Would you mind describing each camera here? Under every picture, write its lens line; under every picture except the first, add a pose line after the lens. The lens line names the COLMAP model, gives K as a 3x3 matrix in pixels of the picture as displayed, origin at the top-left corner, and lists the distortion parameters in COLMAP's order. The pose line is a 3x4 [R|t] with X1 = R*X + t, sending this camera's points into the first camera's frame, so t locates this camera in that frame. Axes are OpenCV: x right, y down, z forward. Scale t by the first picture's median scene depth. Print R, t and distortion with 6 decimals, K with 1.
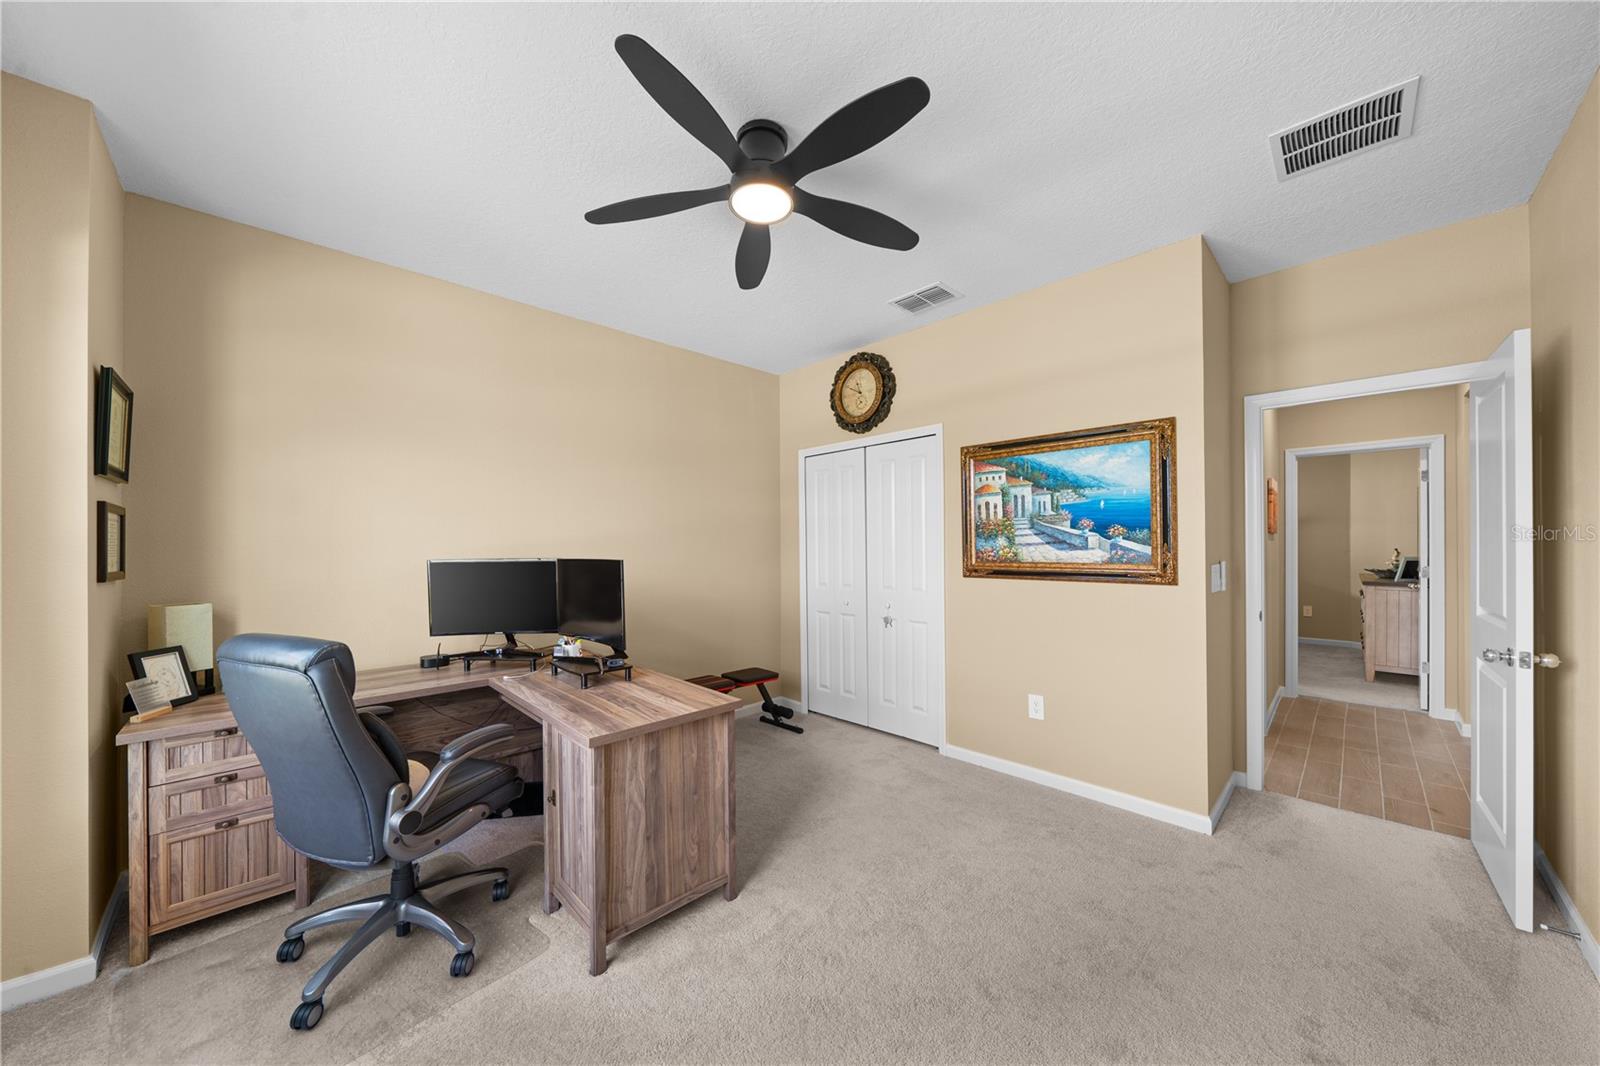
lens RADIAL K [[557.4, 0, 795.8], [0, 557.4, 535.8], [0, 0, 1]] dist [-0.000693, -0.000045]
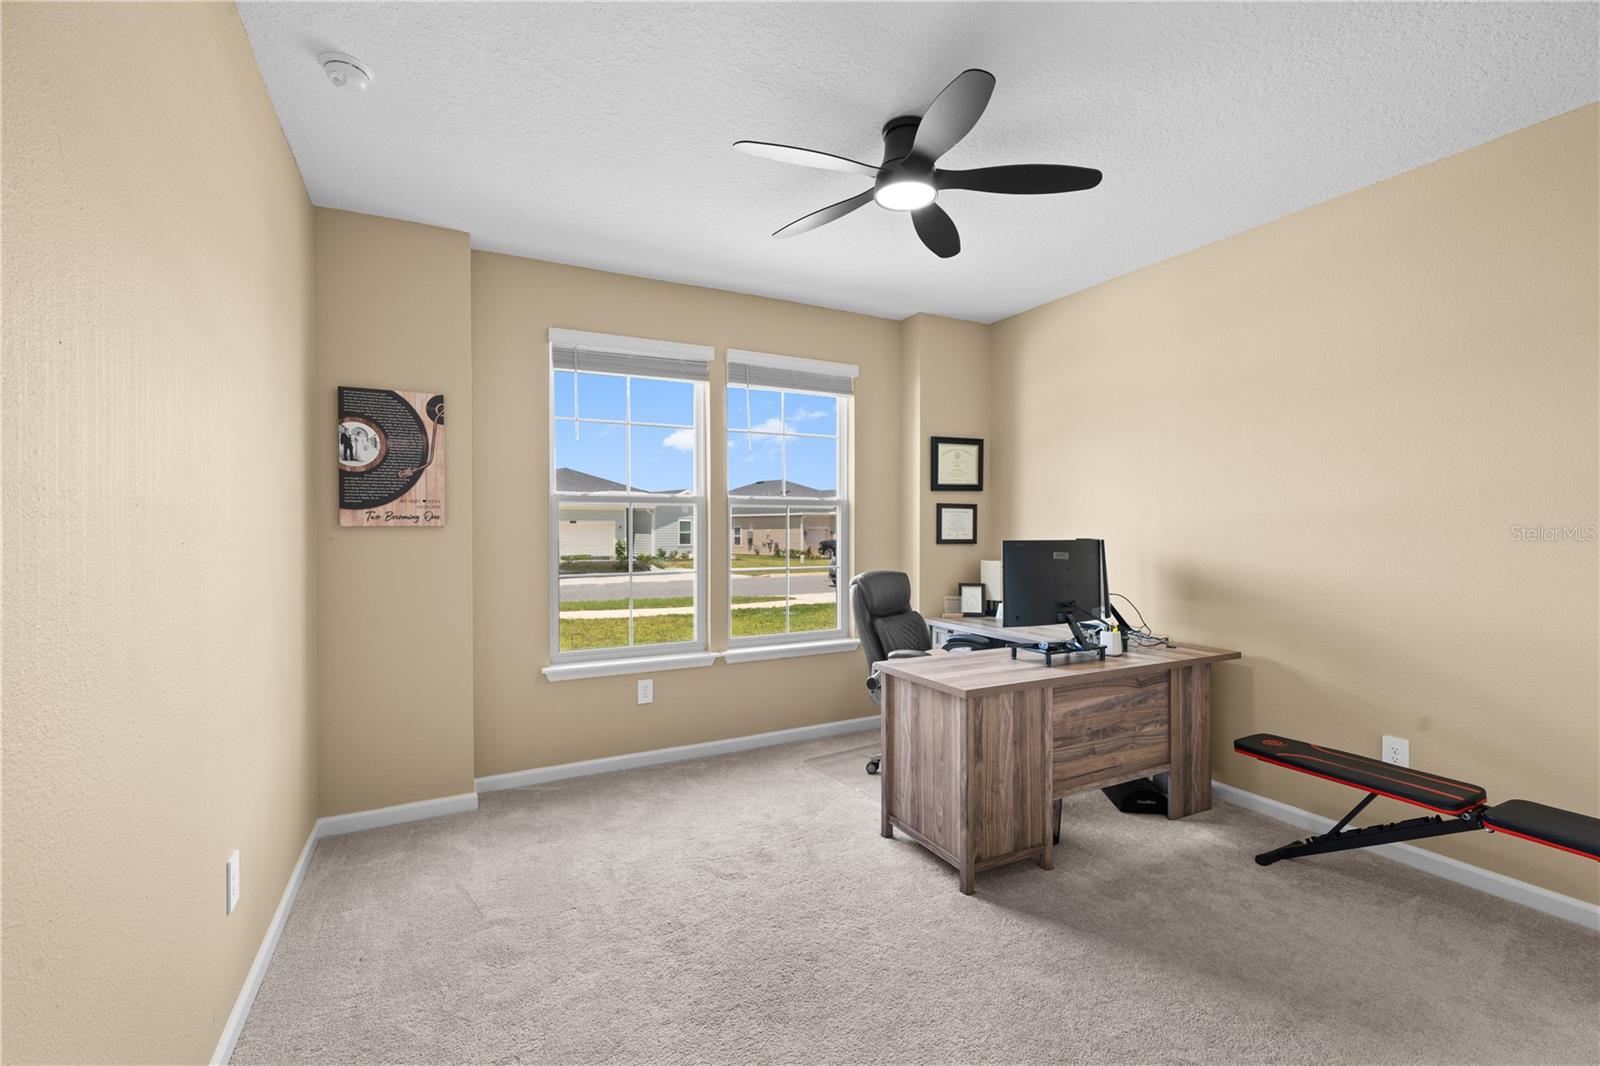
lens RADIAL K [[685.8, 0, 797.3], [0, 685.8, 533.2], [0, 0, 1]] dist [0.001049, 0.000172]
pose [[-0.296551, 0.010978, -0.954954, 1.161783], [0.011057, 0.999906, 0.008061, 0.018334], [0.954953, -0.008168, -0.296644, 1.146848]]
